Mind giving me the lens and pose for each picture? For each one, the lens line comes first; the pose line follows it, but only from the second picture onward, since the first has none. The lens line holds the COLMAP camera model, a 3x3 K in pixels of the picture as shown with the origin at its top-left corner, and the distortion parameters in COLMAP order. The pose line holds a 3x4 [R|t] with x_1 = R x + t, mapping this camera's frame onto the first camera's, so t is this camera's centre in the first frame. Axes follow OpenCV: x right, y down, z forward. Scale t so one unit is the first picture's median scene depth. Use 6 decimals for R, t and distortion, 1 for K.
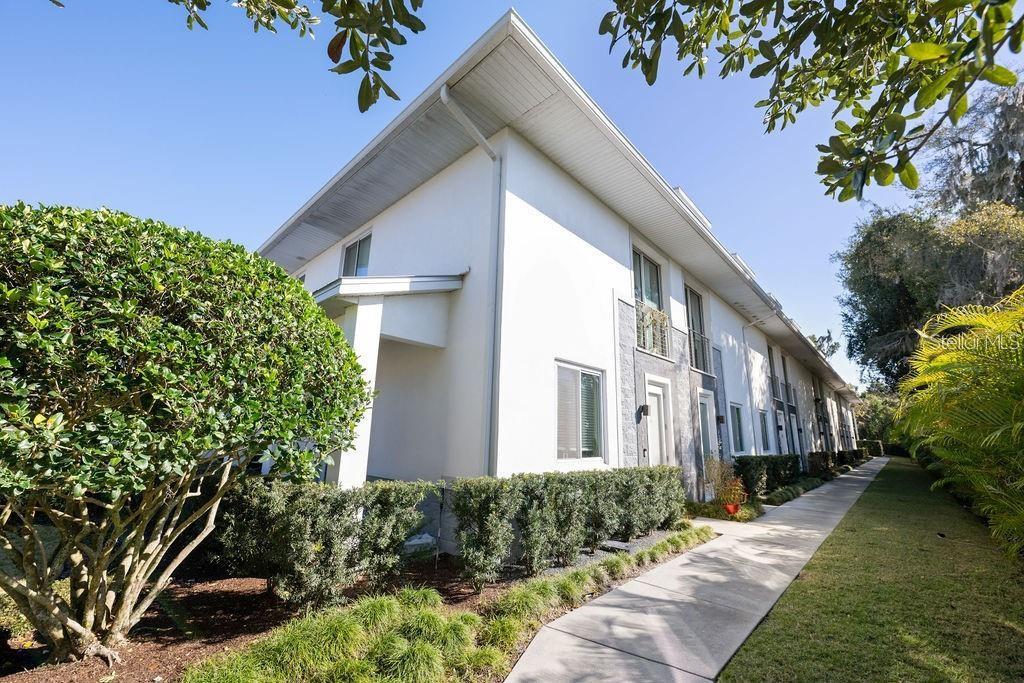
lens RADIAL K [[403.1, 0, 508.3], [0, 403.1, 335.2], [0, 0, 1]] dist [-0.001601, -0.000294]
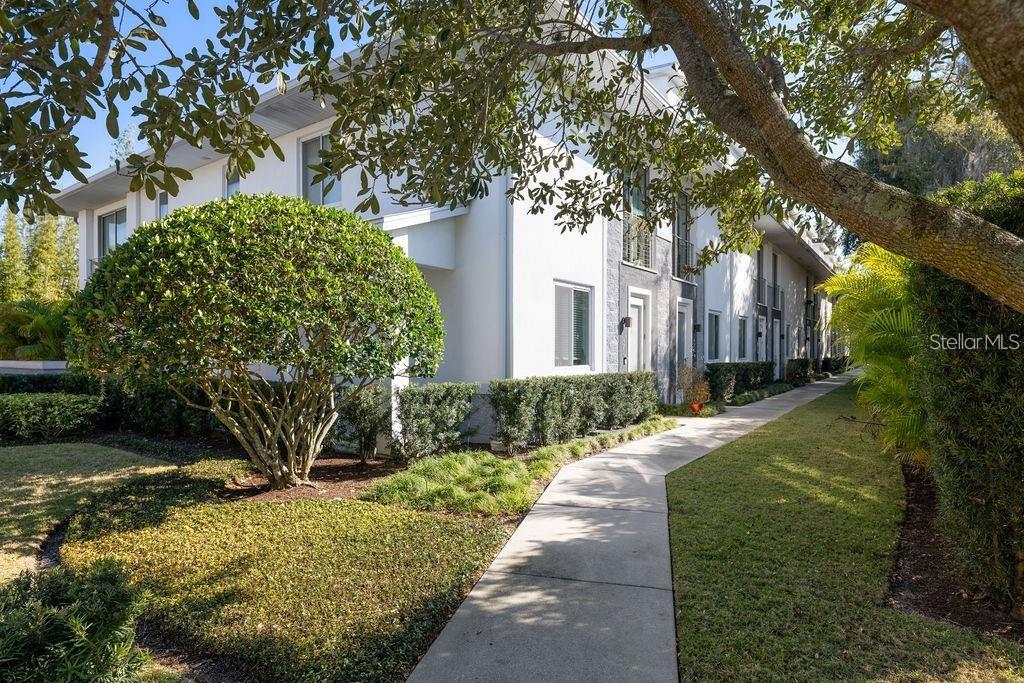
lens RADIAL K [[574.5, 0, 511.1], [0, 574.5, 348.6], [0, 0, 1]] dist [-0.001228, -0.002668]
pose [[0.989369, -0.025825, 0.143113, -0.181407], [-0.008846, 0.971595, 0.236484, -0.101010], [-0.145155, -0.235236, 0.961038, -0.426217]]
